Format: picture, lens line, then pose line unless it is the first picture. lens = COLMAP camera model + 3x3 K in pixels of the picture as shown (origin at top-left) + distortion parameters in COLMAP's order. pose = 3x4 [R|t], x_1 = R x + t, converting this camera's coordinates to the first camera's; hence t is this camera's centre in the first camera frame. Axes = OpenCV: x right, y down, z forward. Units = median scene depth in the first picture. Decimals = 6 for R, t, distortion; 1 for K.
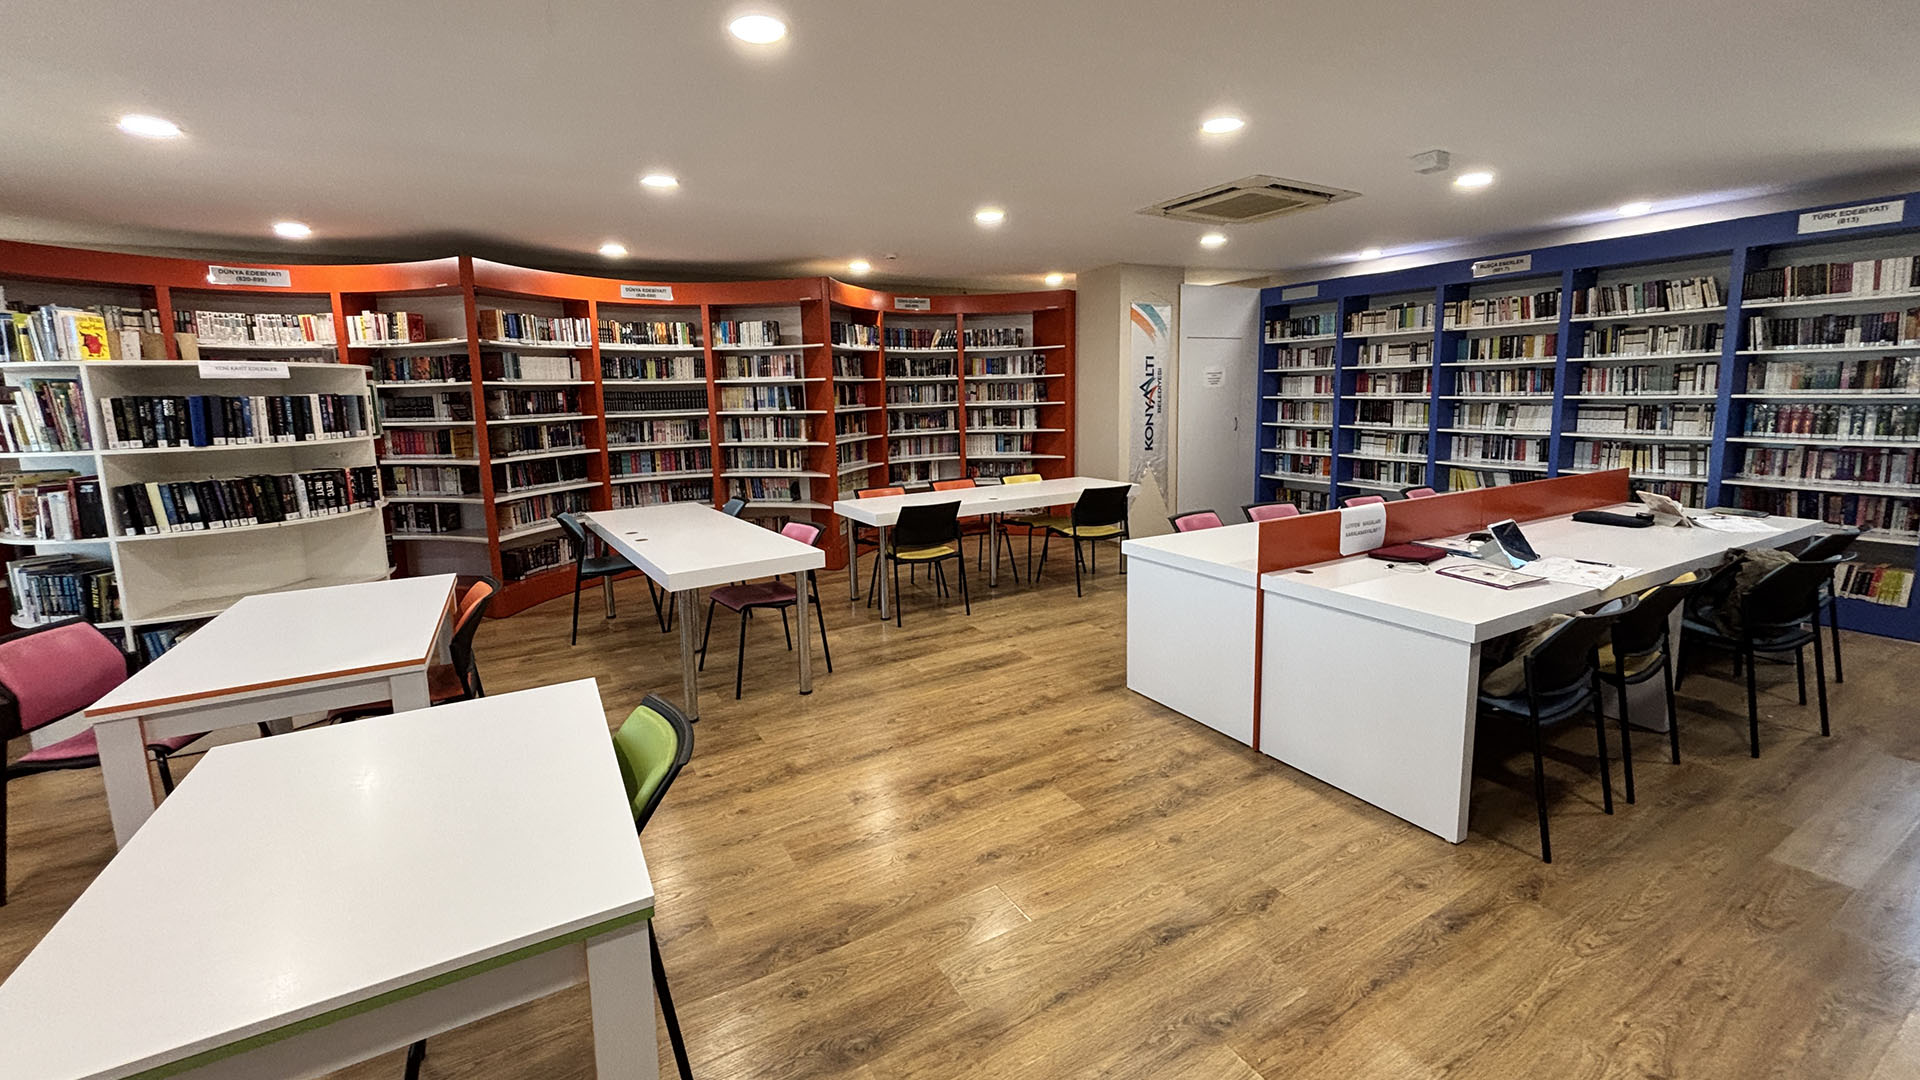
lens RADIAL K [[771.7, 0, 945.8], [0, 771.7, 501.1], [0, 0, 1]] dist [0.002878, -0.002755]
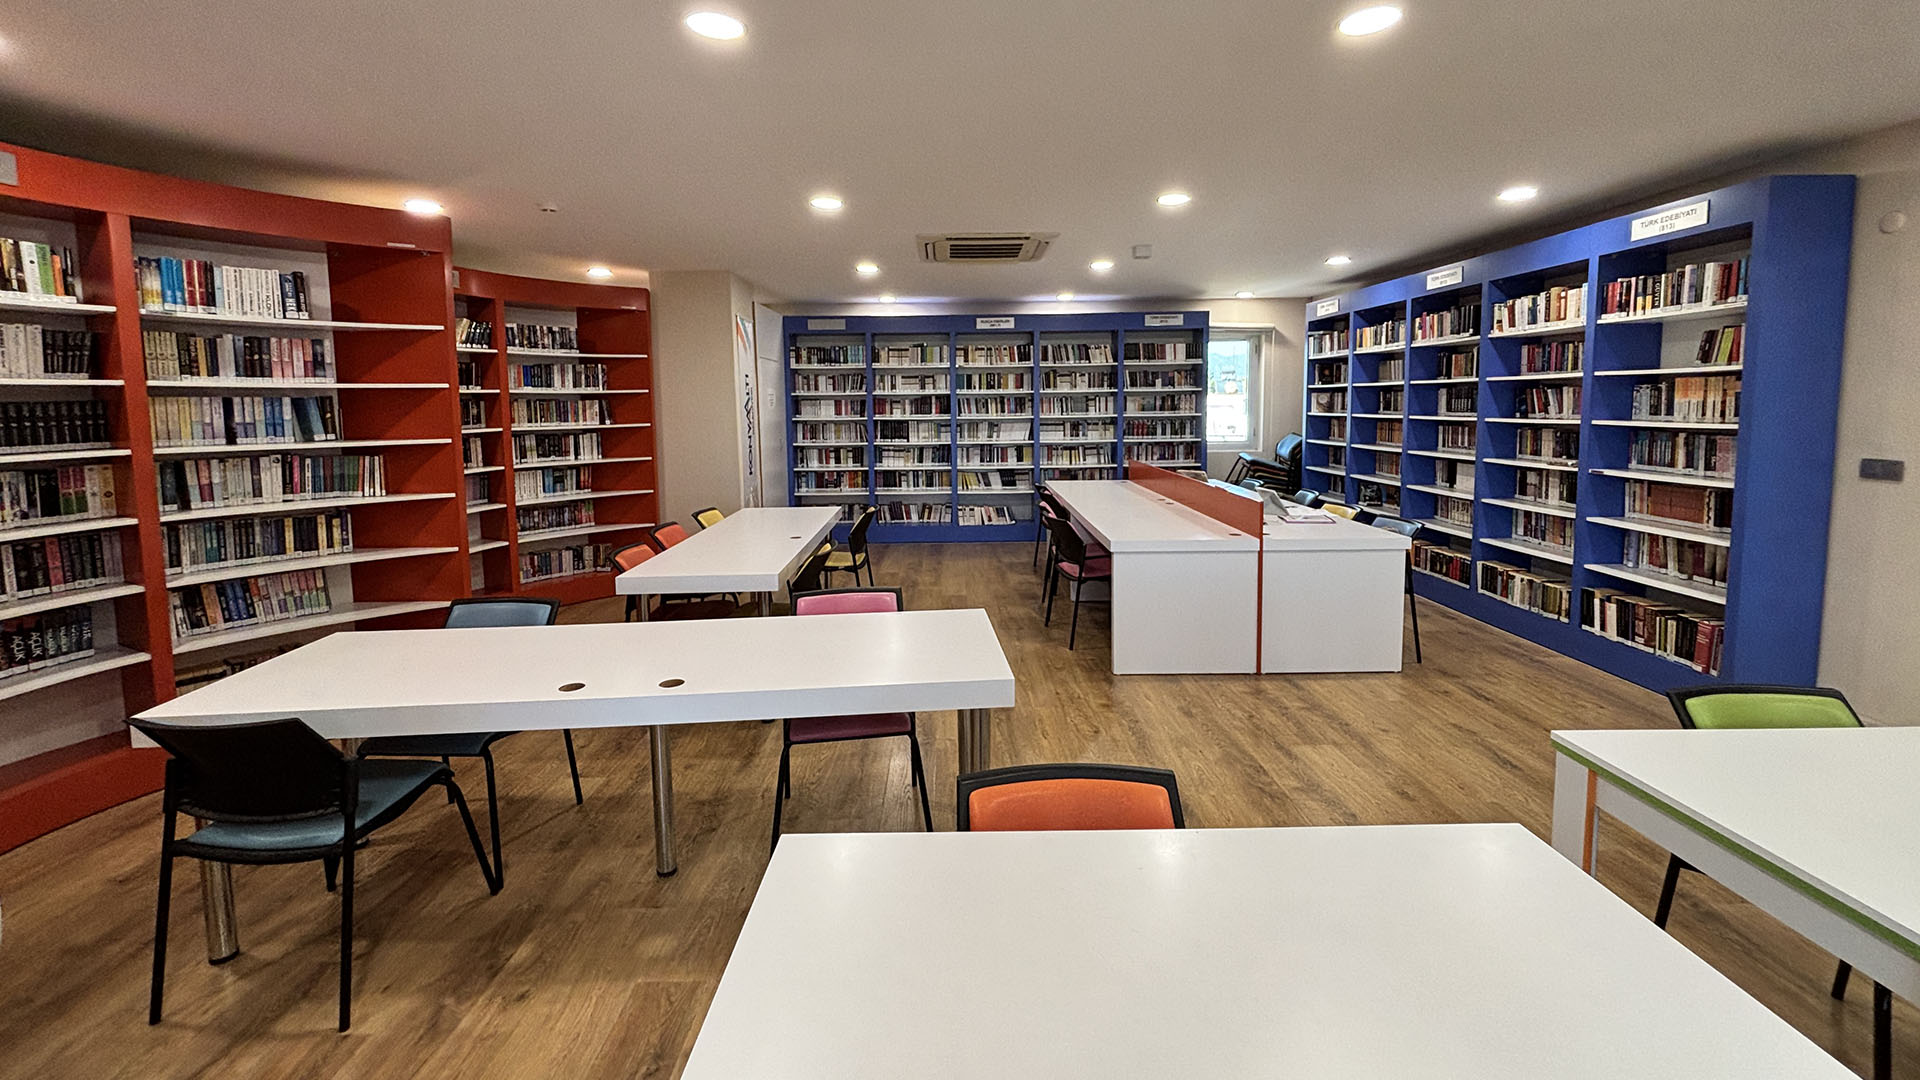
lens RADIAL K [[771.7, 0, 973.0], [0, 771.7, 471.3], [0, 0, 1]] dist [0.002878, -0.002755]
pose [[0.468118, -0.060705, 0.881579, -0.497887], [0.125577, 0.992082, 0.001633, -0.044901], [-0.874698, 0.109942, 0.472034, 0.384364]]
